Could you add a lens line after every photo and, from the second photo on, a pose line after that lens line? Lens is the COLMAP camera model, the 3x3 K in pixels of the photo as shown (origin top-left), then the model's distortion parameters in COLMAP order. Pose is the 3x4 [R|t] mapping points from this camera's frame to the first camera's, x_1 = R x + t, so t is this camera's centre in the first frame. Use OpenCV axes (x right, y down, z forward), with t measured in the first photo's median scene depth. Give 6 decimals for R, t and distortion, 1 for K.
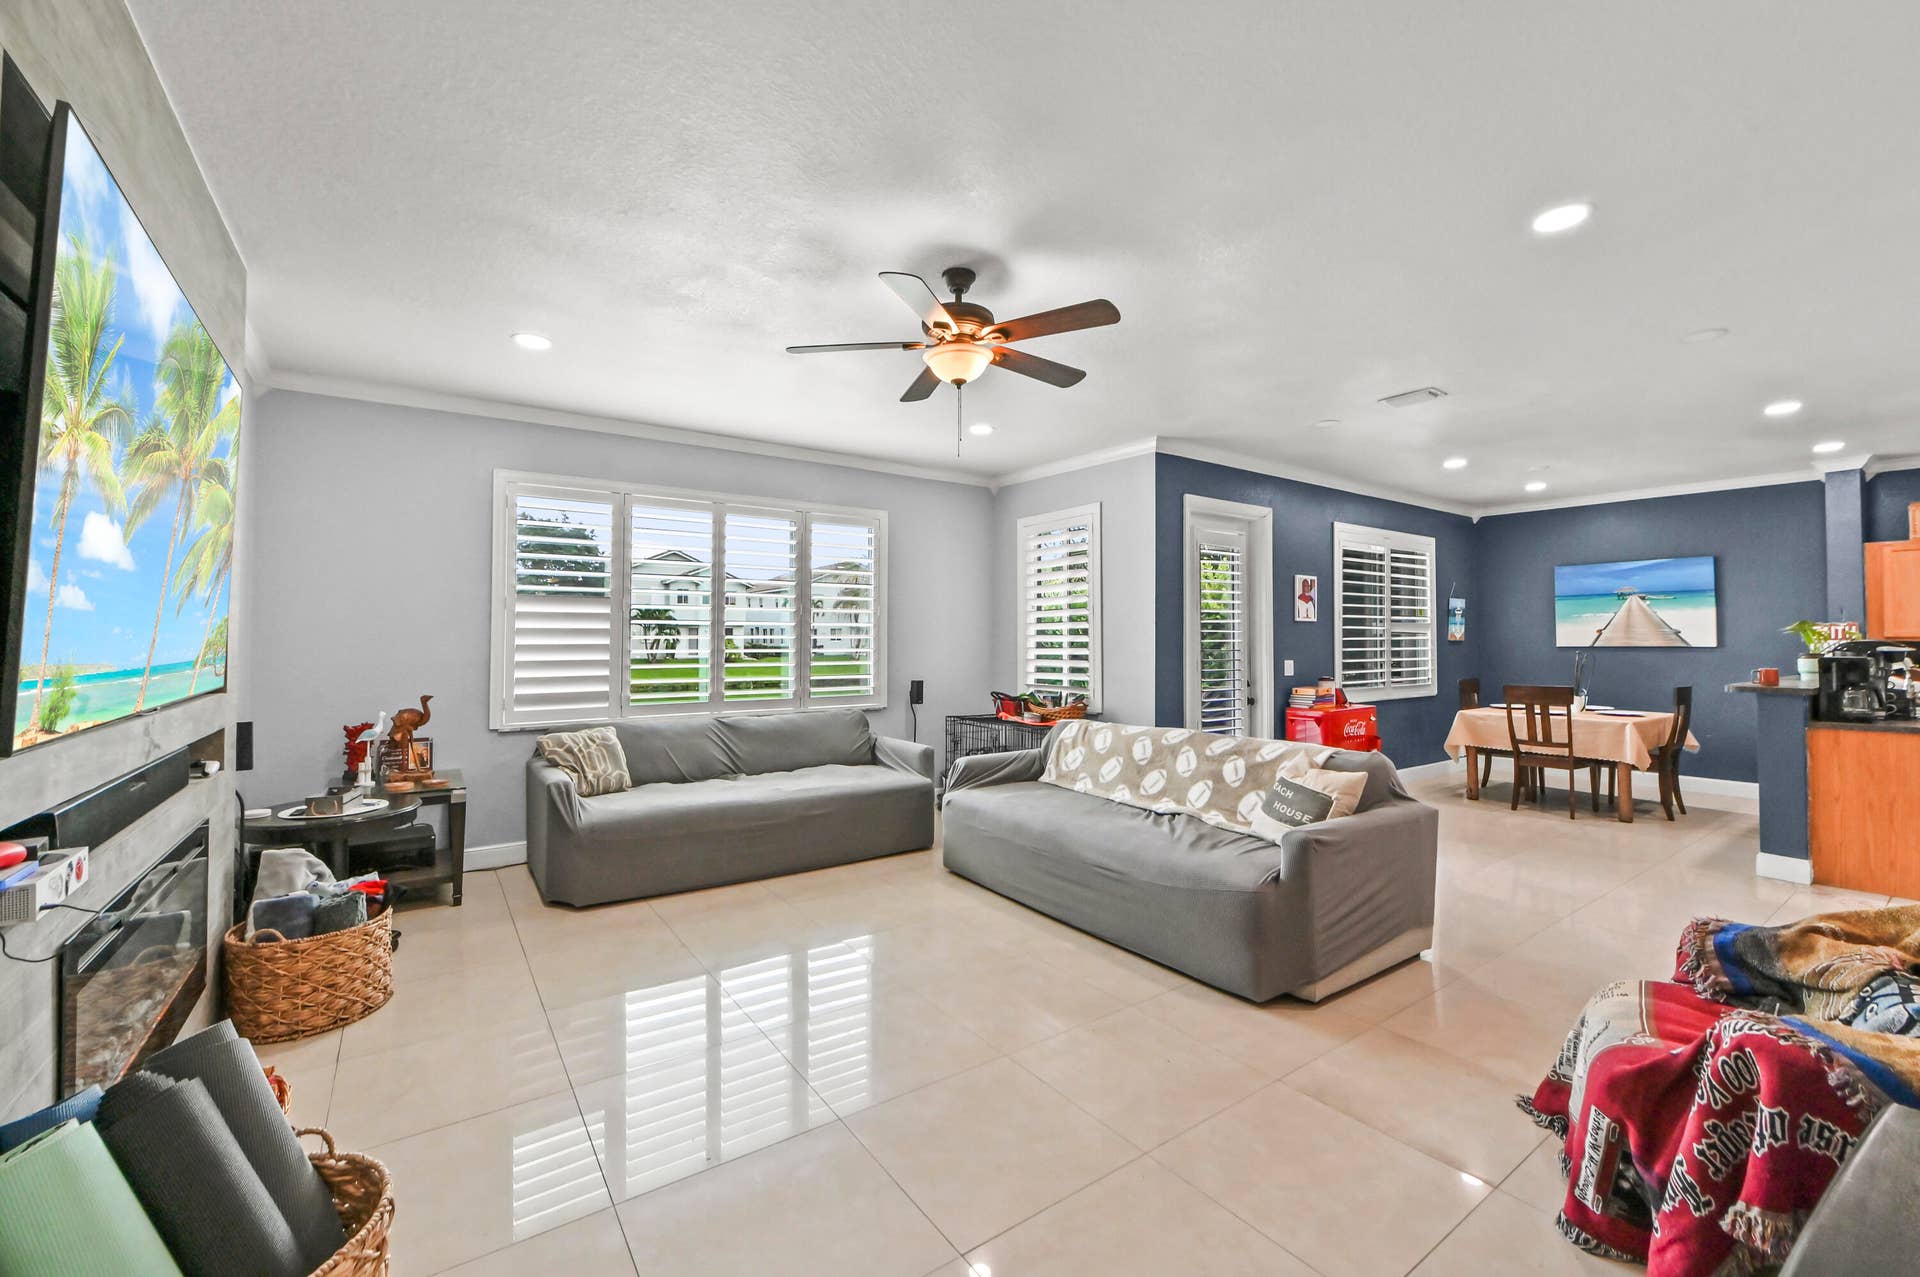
lens RADIAL K [[775.6, 0, 957.3], [0, 775.6, 616.8], [0, 0, 1]] dist [-0.009932, -0.000477]
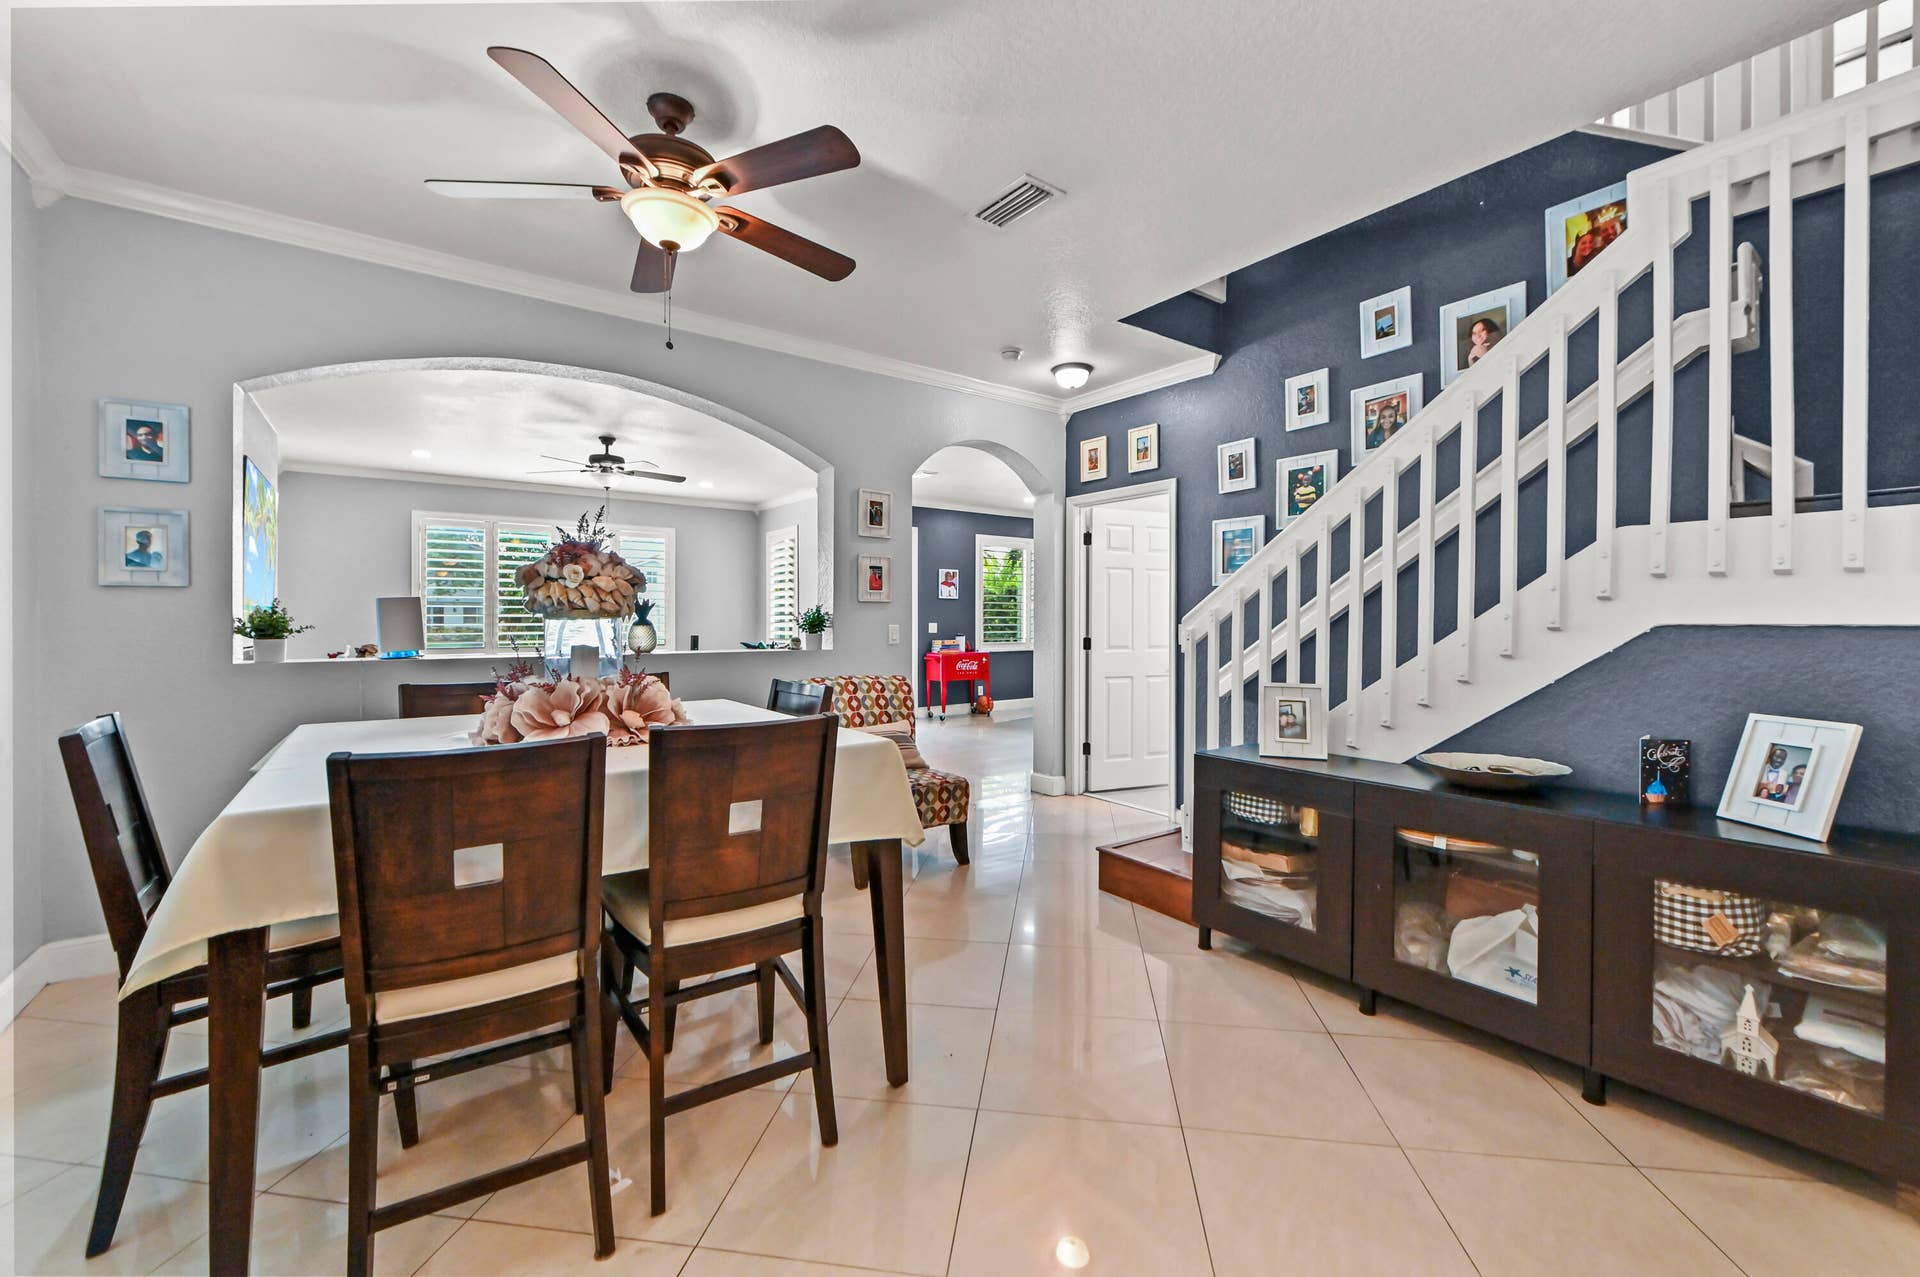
lens RADIAL K [[775.6, 0, 964.2], [0, 775.6, 620.4], [0, 0, 1]] dist [-0.009932, -0.000477]
pose [[0.999316, -0.000289, 0.036979, 0.440588], [-0.001123, 0.999271, 0.038153, -0.010475], [-0.036964, -0.038169, 0.998587, -0.600772]]
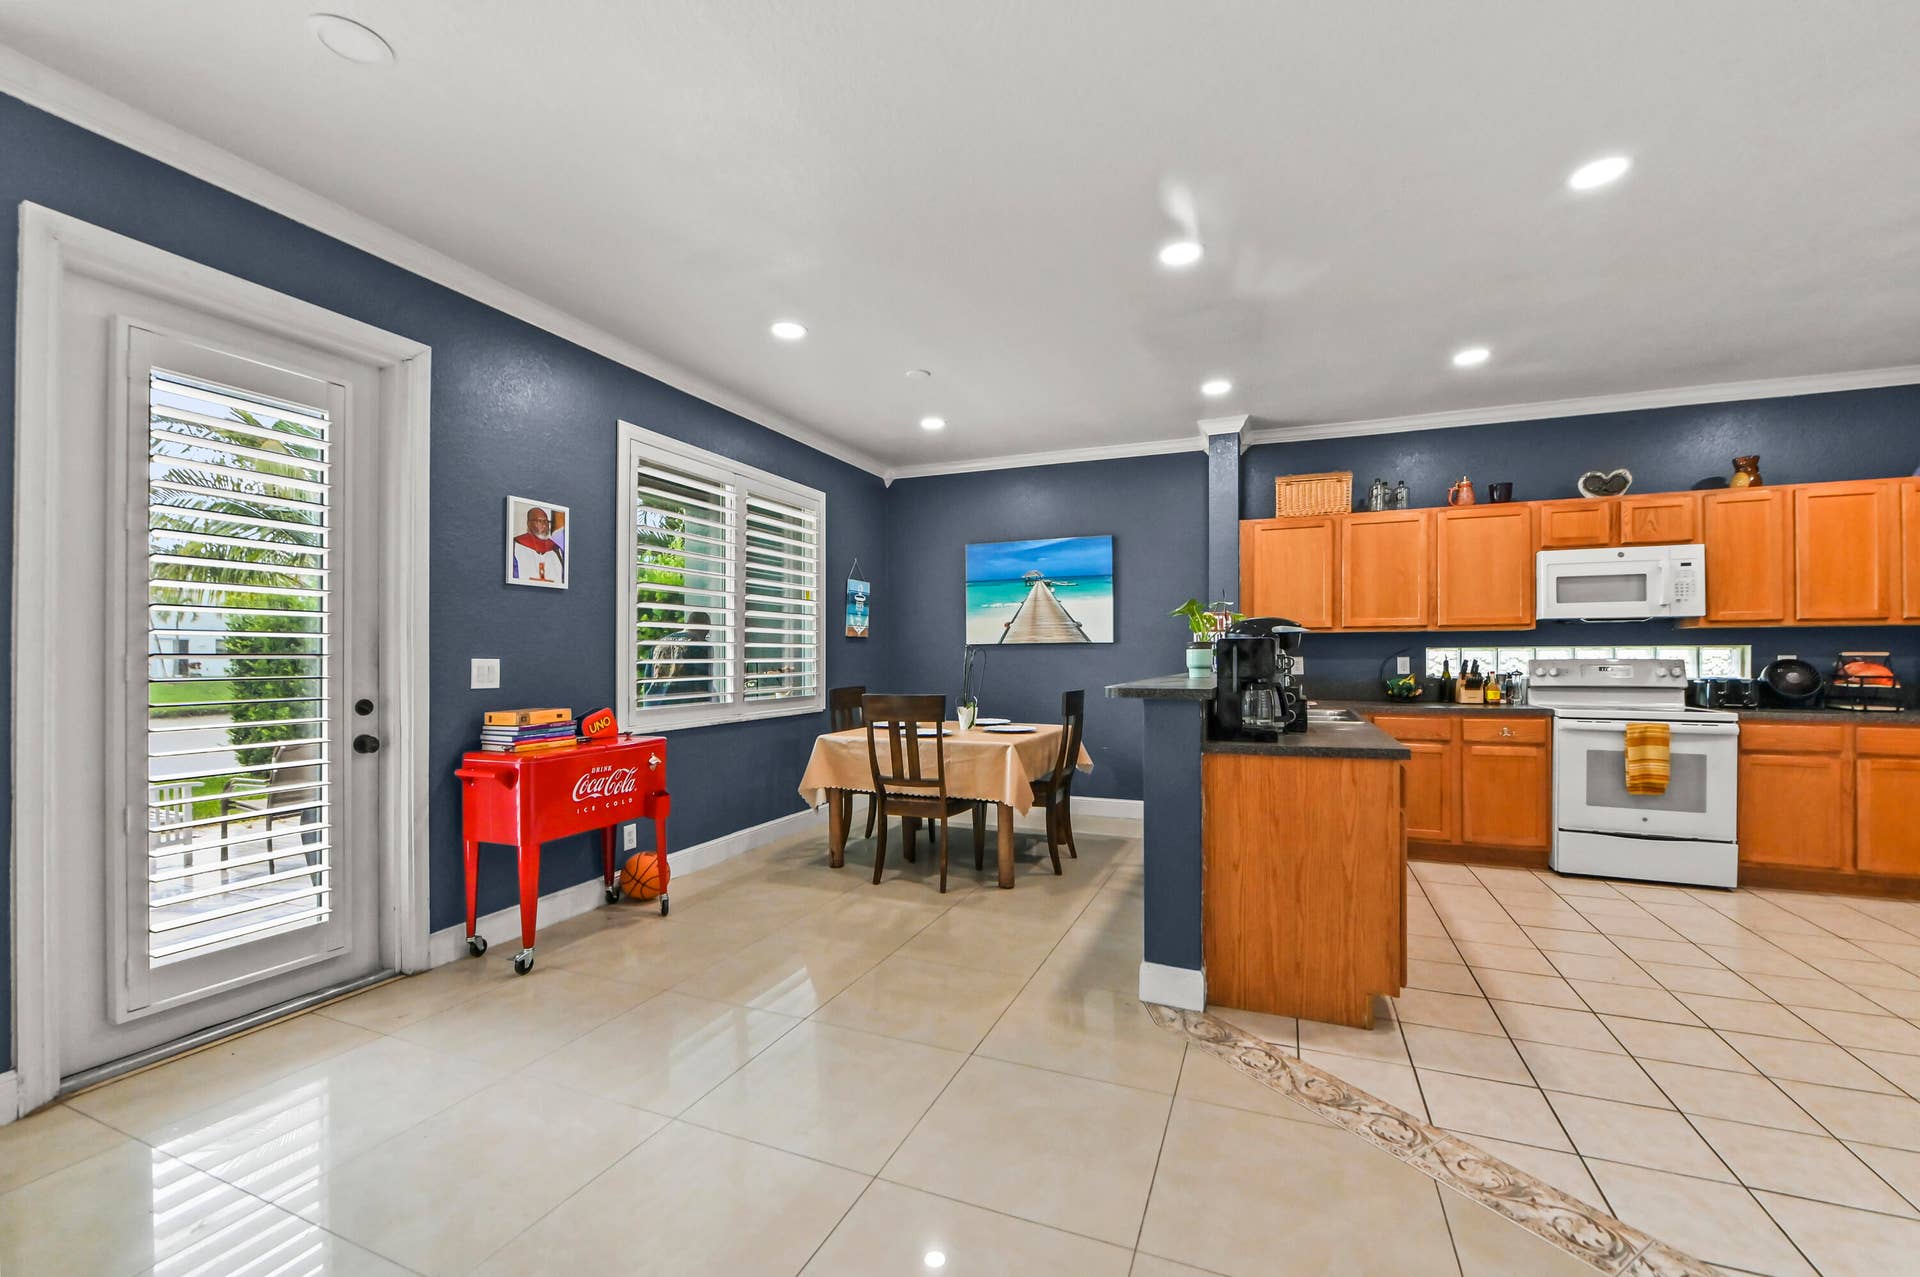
lens RADIAL K [[775.6, 0, 960.9], [0, 775.6, 652.2], [0, 0, 1]] dist [-0.009932, -0.000477]
pose [[0.842528, -0.000163, 0.538653, 0.424433], [-0.013892, 0.999661, 0.022032, 0.036630], [-0.538474, -0.026046, 0.842240, 0.405003]]
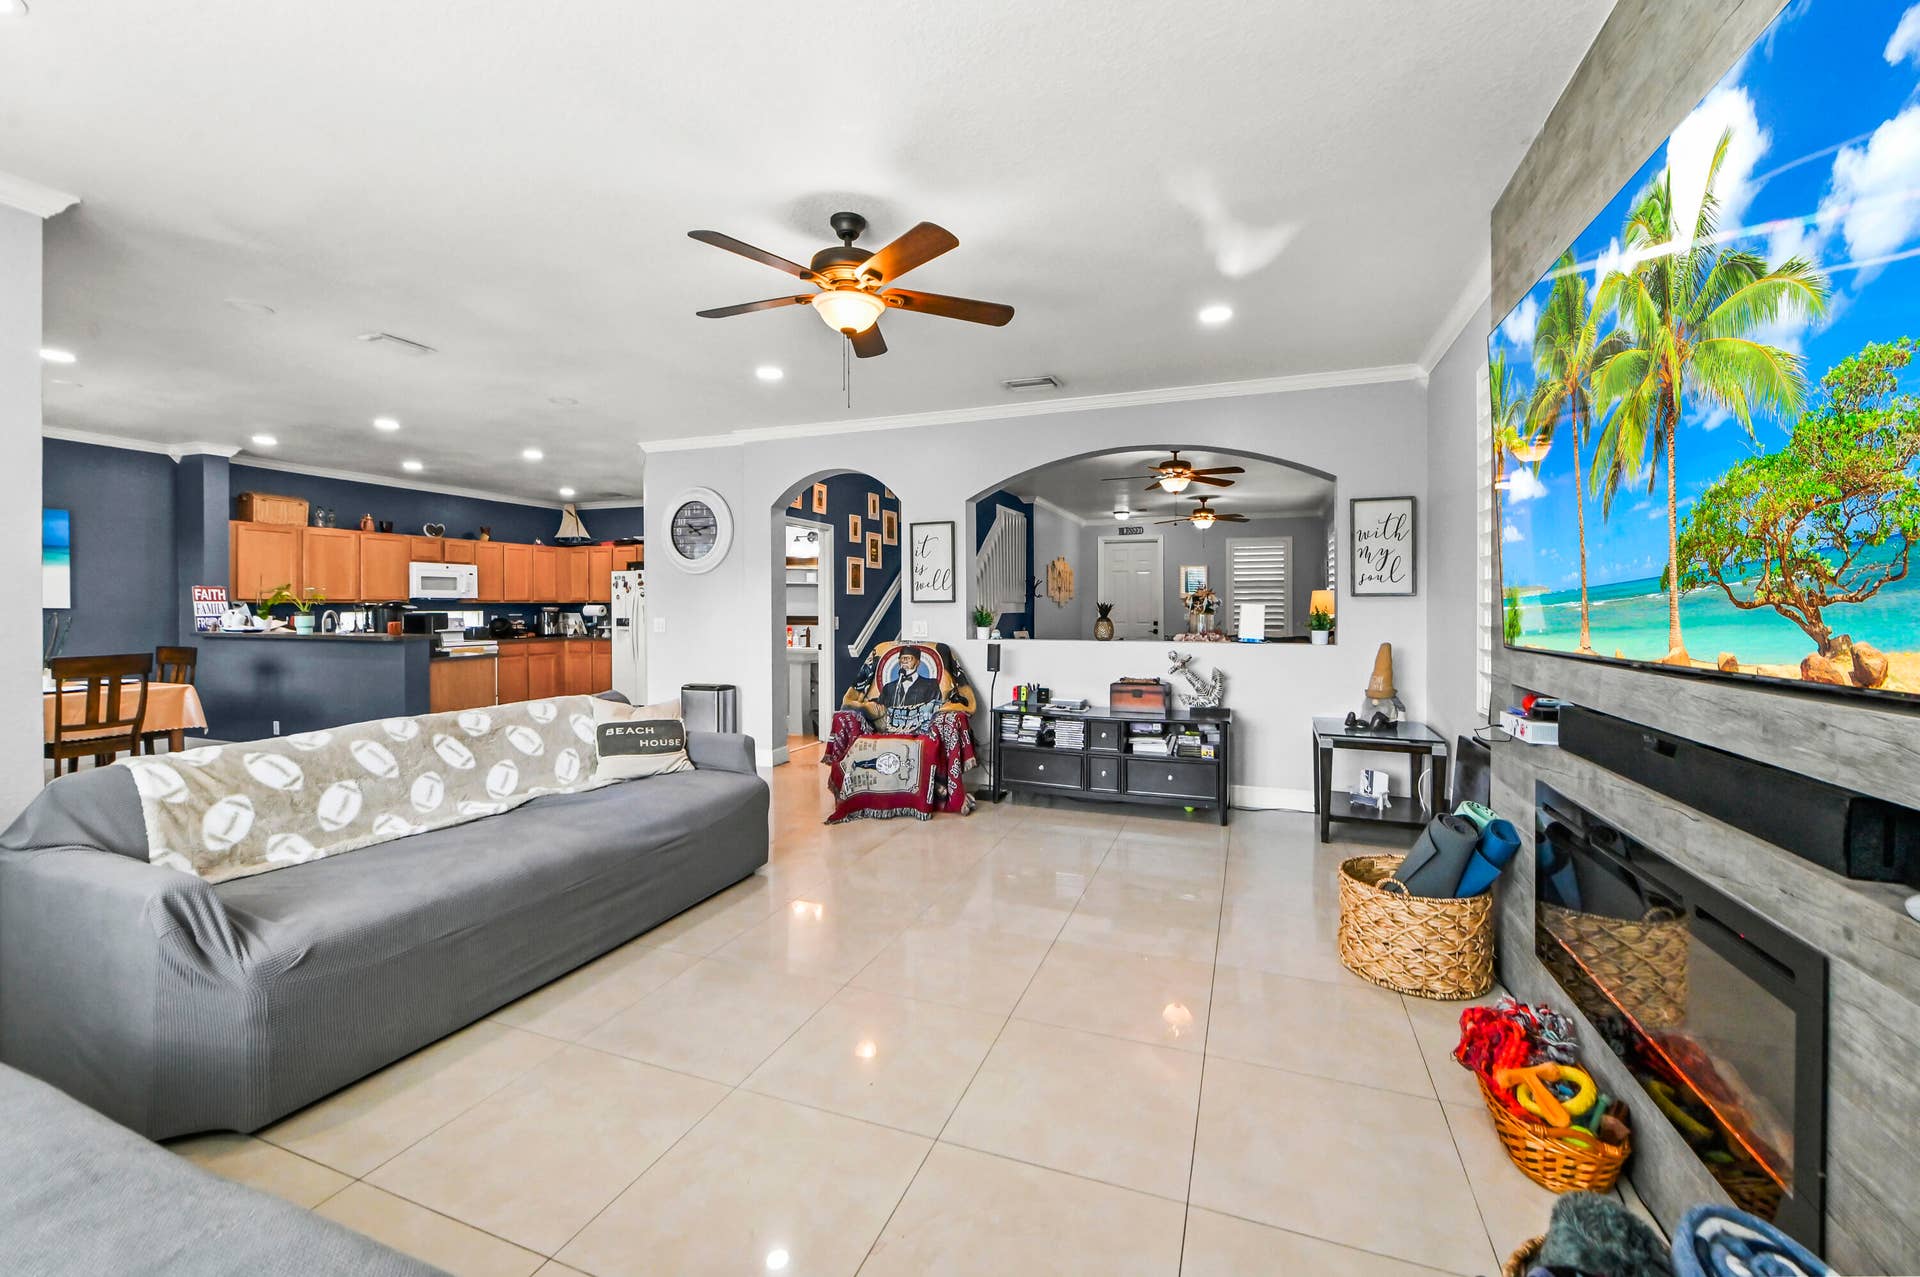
lens RADIAL K [[775.6, 0, 960.9], [0, 775.6, 606.2], [0, 0, 1]] dist [-0.009932, -0.000477]
pose [[-0.563742, -0.001380, 0.825950, -0.427982], [-0.026445, 0.999516, -0.016380, 0.026027], [-0.825528, -0.031077, -0.563506, 0.688180]]
